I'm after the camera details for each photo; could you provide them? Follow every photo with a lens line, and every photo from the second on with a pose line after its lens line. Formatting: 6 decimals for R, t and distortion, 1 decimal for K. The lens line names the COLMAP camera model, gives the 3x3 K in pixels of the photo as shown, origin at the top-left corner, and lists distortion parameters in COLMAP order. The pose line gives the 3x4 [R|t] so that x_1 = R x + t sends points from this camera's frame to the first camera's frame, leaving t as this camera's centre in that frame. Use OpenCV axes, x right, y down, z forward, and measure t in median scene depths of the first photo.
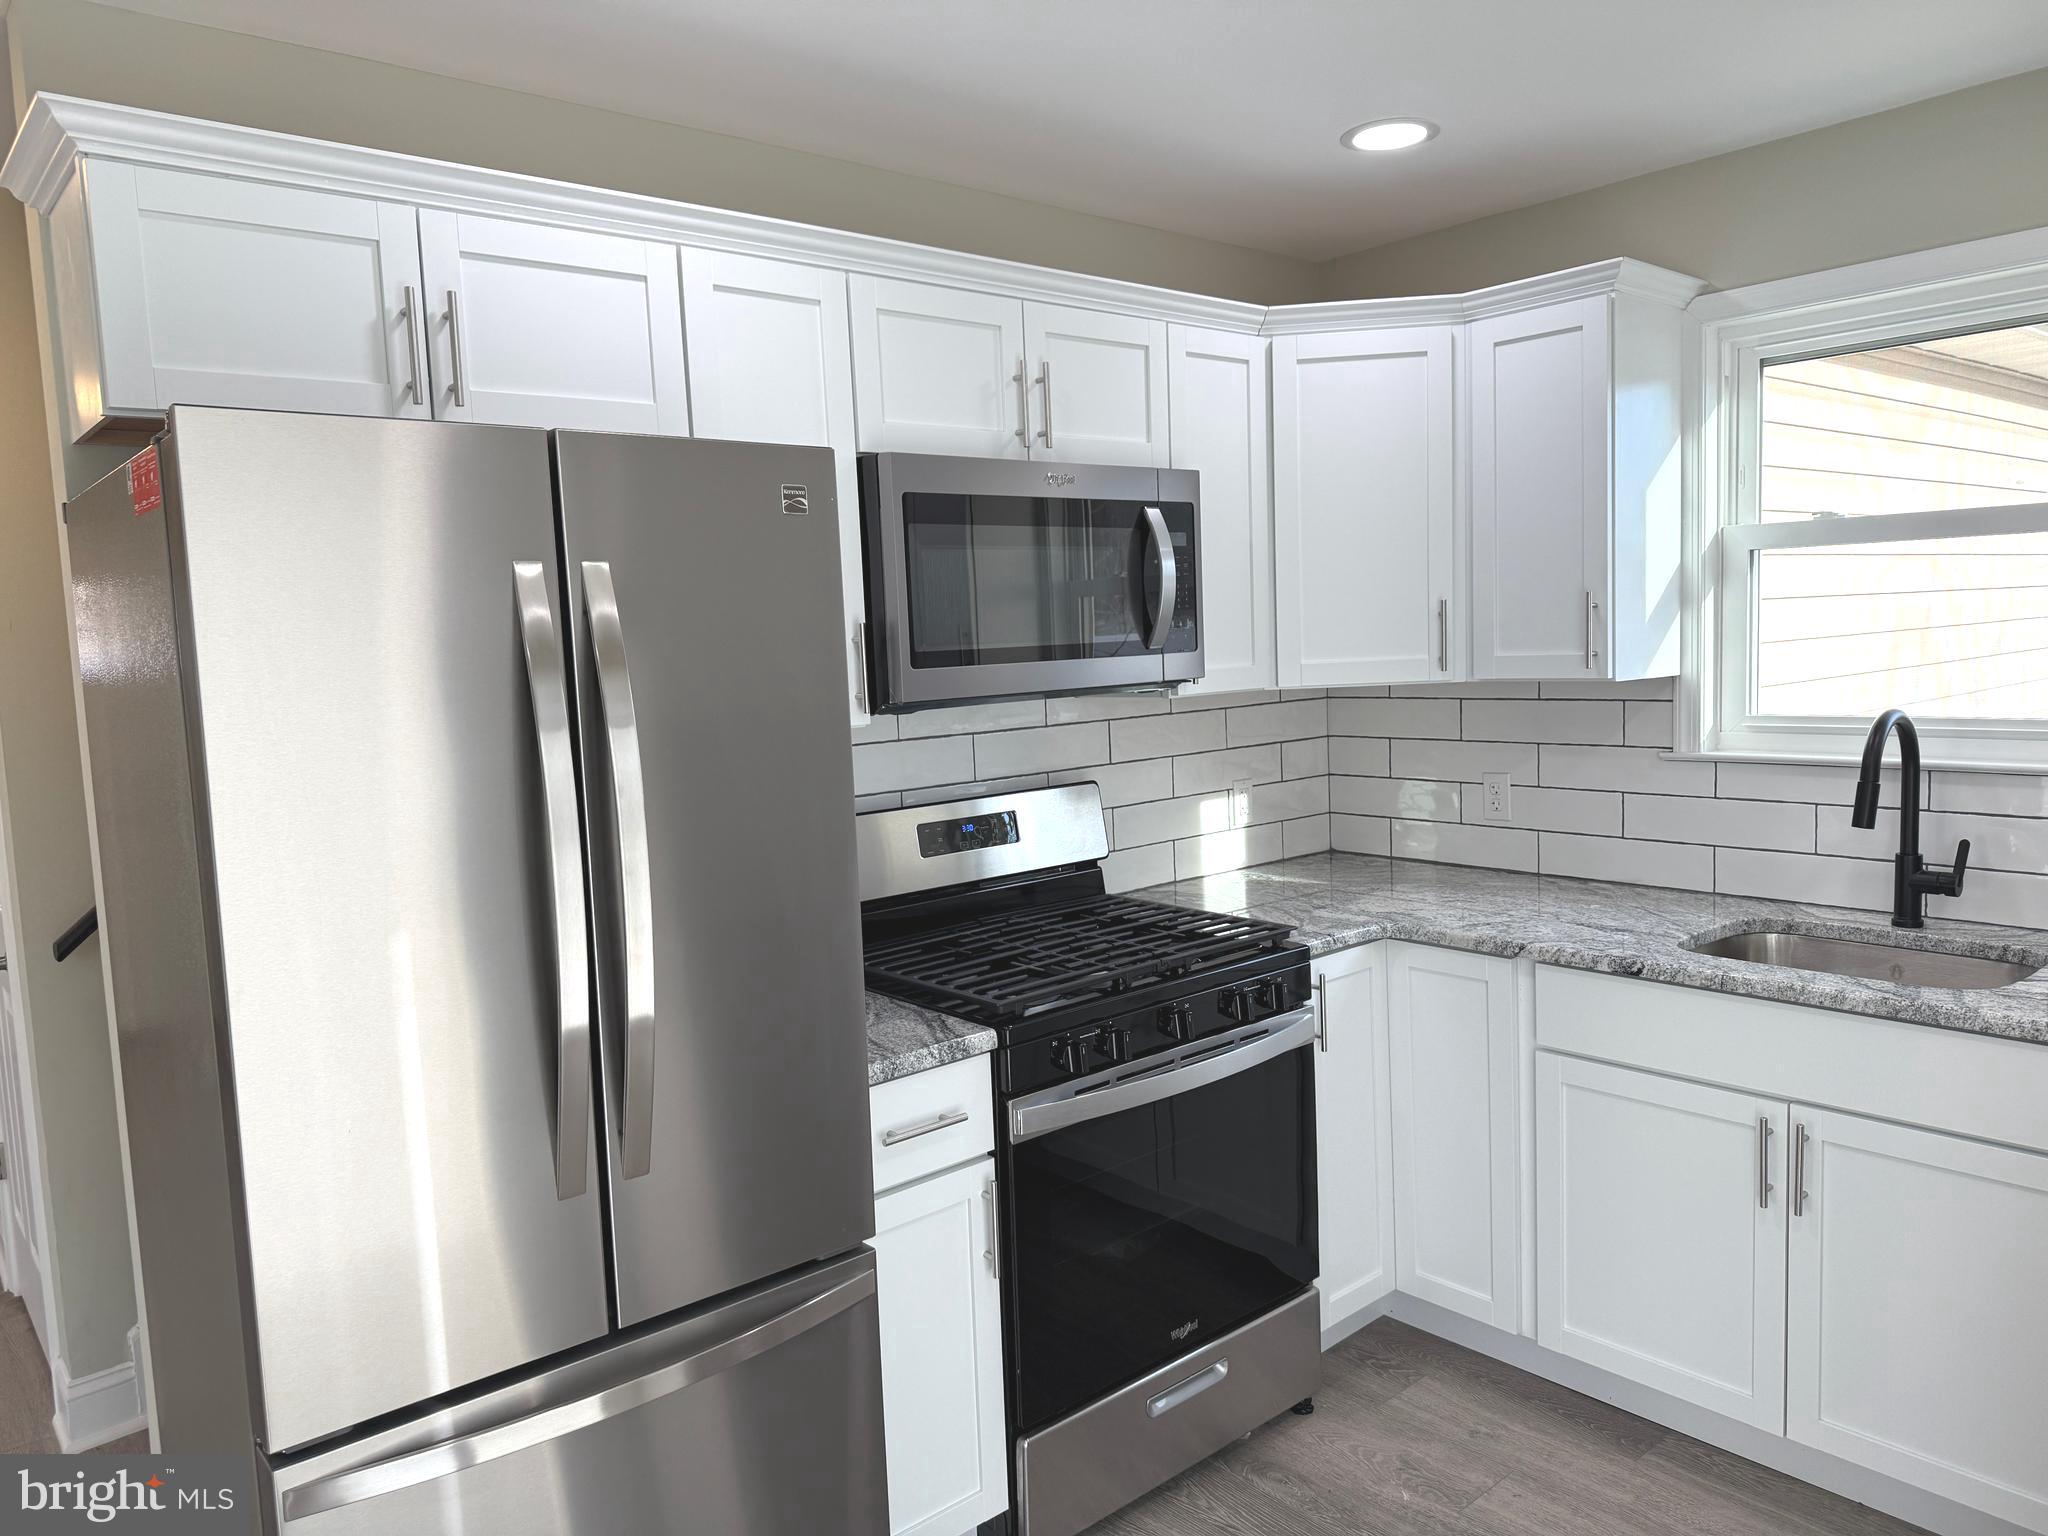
lens RADIAL K [[1441.1, 0, 1035.7], [0, 1441.1, 766.8], [0, 0, 1]] dist [0.098505, -0.140146]
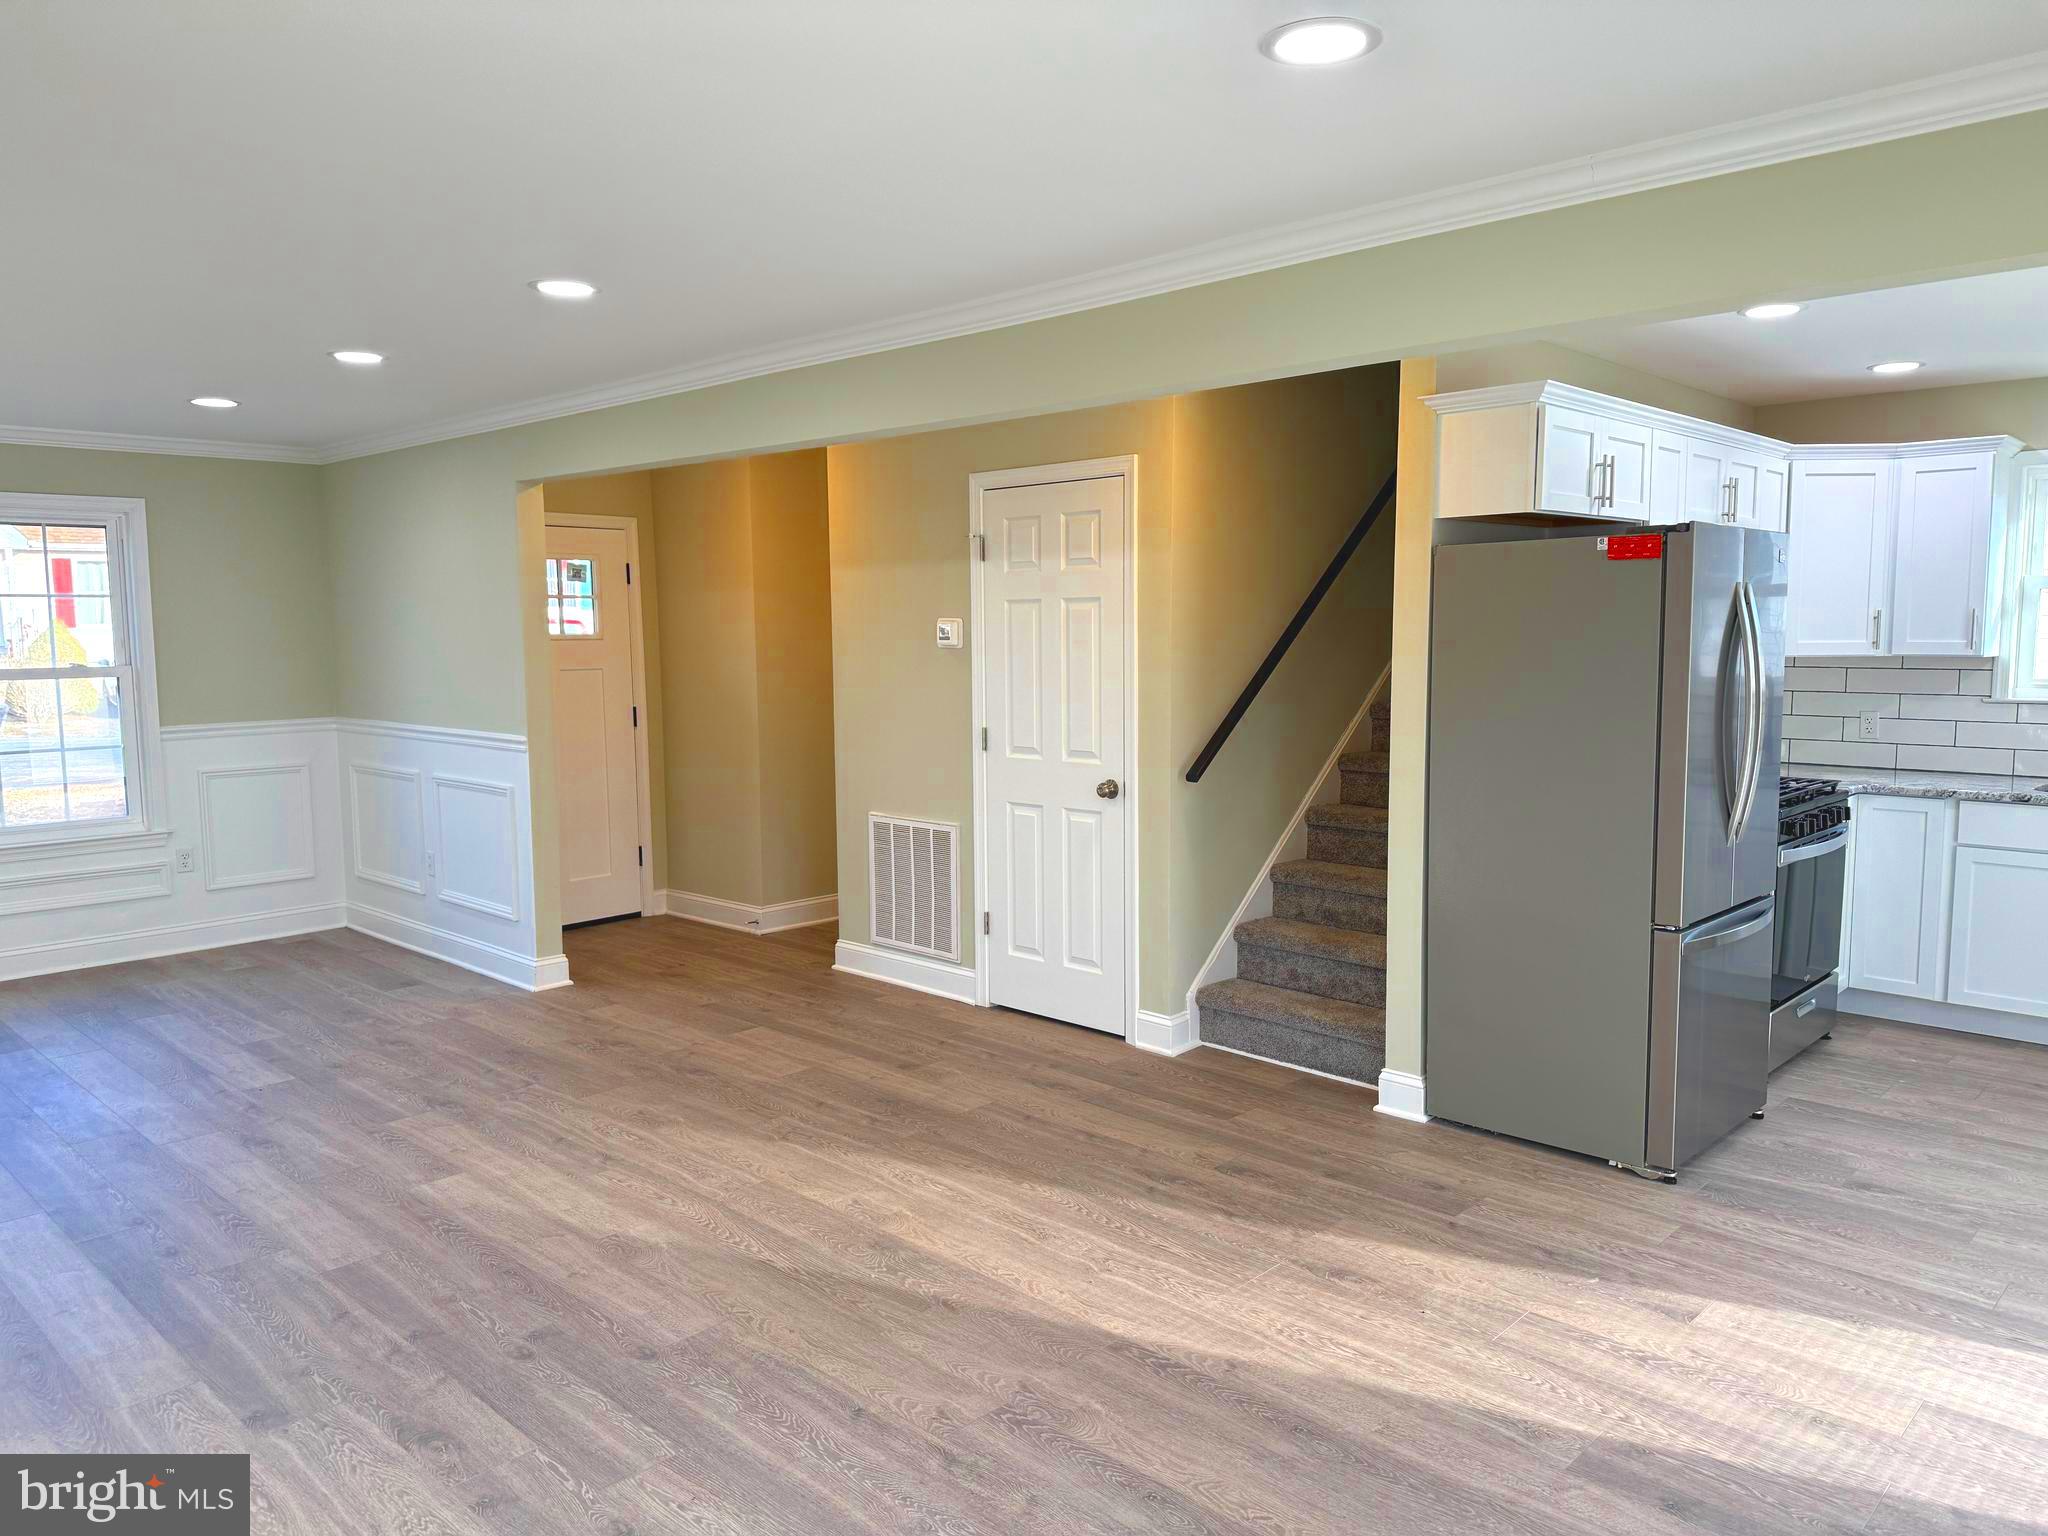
lens RADIAL K [[1432.3, 0, 1037.5], [0, 1432.3, 770.9], [0, 0, 1]] dist [0.091242, -0.111734]
pose [[0.995092, 0.023108, 0.096214, -1.035402], [-0.023493, 0.999720, 0.002873, 0.116348], [-0.096121, -0.005119, 0.995356, -0.781796]]
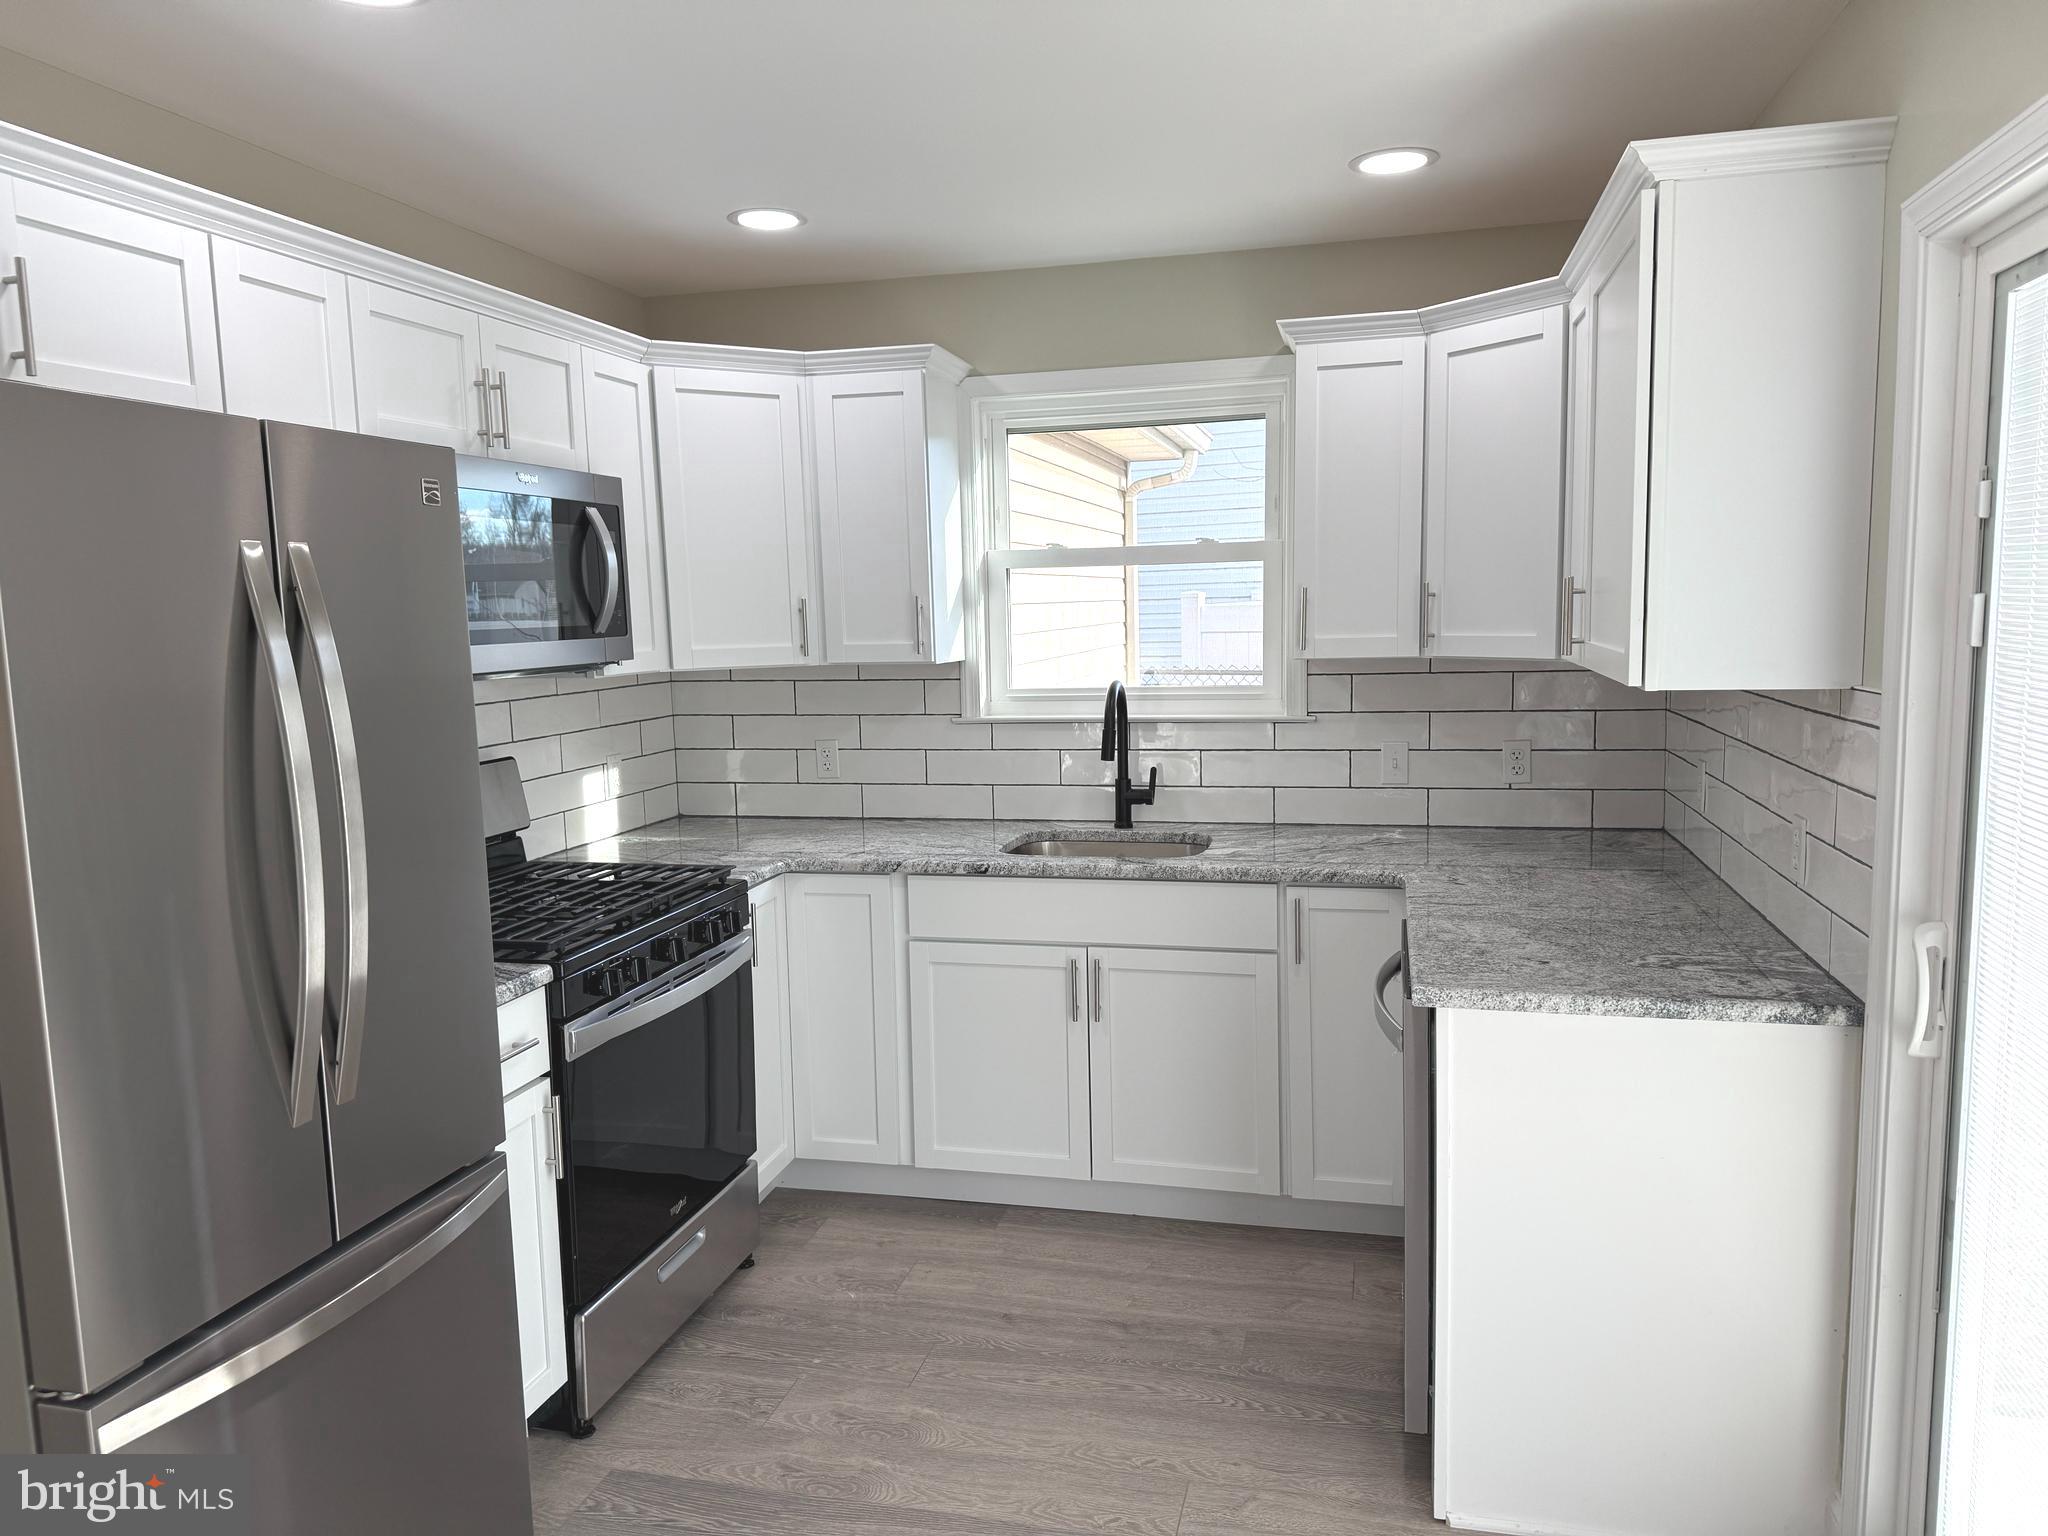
lens RADIAL K [[1426.1, 0, 1036.8], [0, 1426.1, 772.4], [0, 0, 1]] dist [0.178297, -0.303119]
pose [[0.818724, -0.048469, 0.572138, -0.294964], [0.046512, 0.998755, 0.018052, 0.022654], [-0.572301, 0.011832, 0.819958, -0.130506]]
